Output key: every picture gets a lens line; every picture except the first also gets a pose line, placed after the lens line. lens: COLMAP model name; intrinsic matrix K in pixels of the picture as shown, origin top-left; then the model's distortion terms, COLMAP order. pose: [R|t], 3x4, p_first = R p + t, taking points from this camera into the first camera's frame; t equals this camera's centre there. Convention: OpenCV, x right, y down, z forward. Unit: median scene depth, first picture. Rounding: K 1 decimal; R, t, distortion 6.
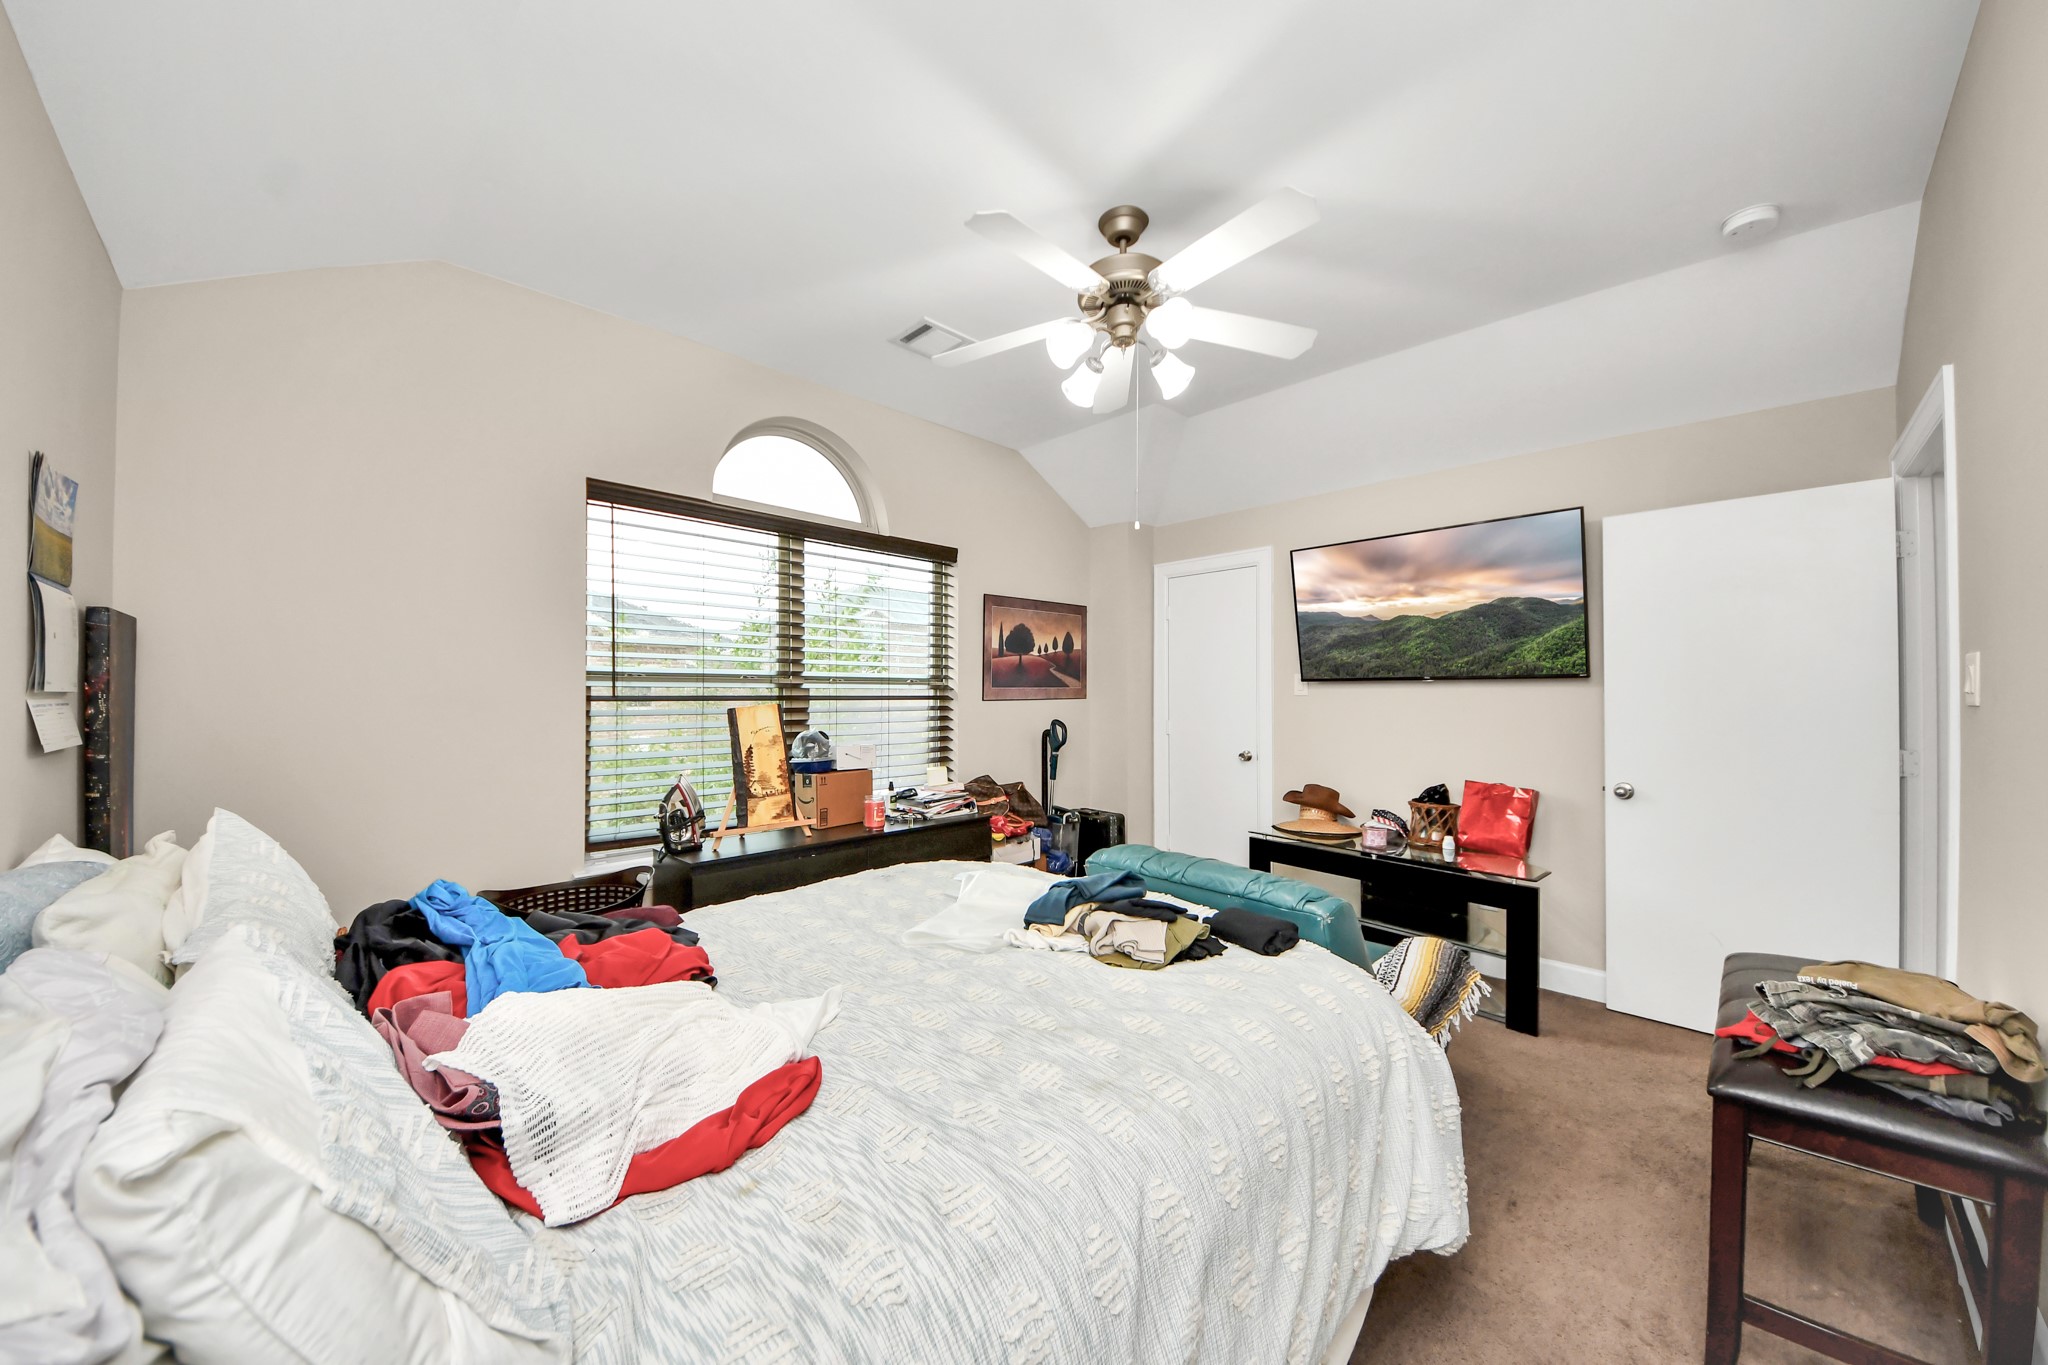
lens RADIAL K [[741.4, 0, 1009.6], [0, 741.4, 692.8], [0, 0, 1]] dist [0.043218, -0.015109]
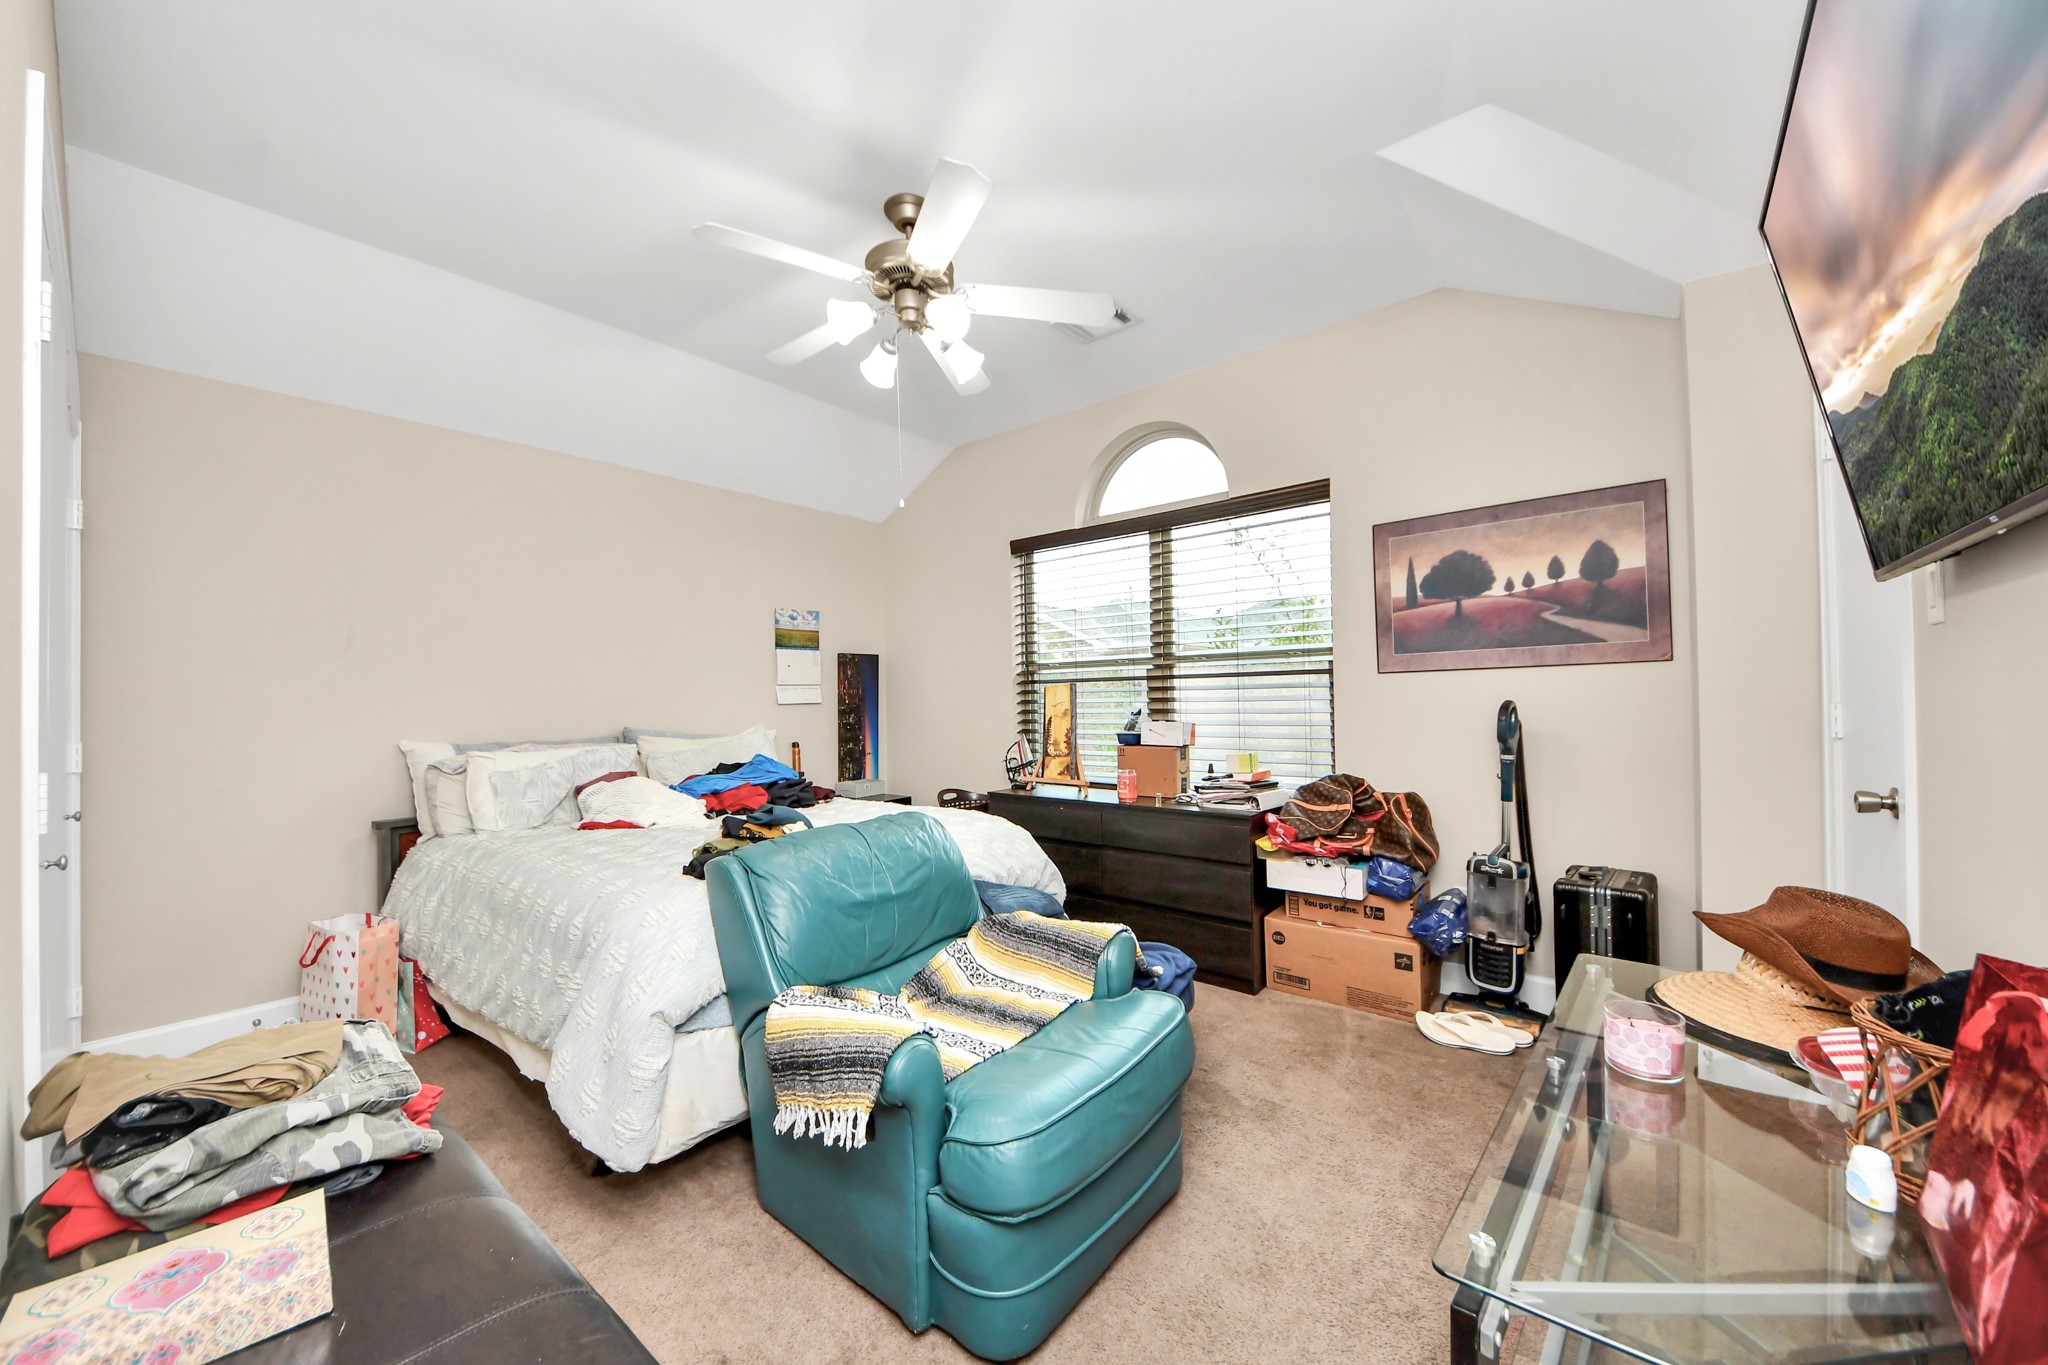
lens RADIAL K [[741.4, 0, 1009.6], [0, 741.4, 692.8], [0, 0, 1]] dist [0.043218, -0.015109]
pose [[0.082941, -0.001745, -0.996553, 0.671011], [0.027757, 0.999615, 0.000560, 0.019454], [0.996168, -0.027708, 0.082957, 0.587601]]
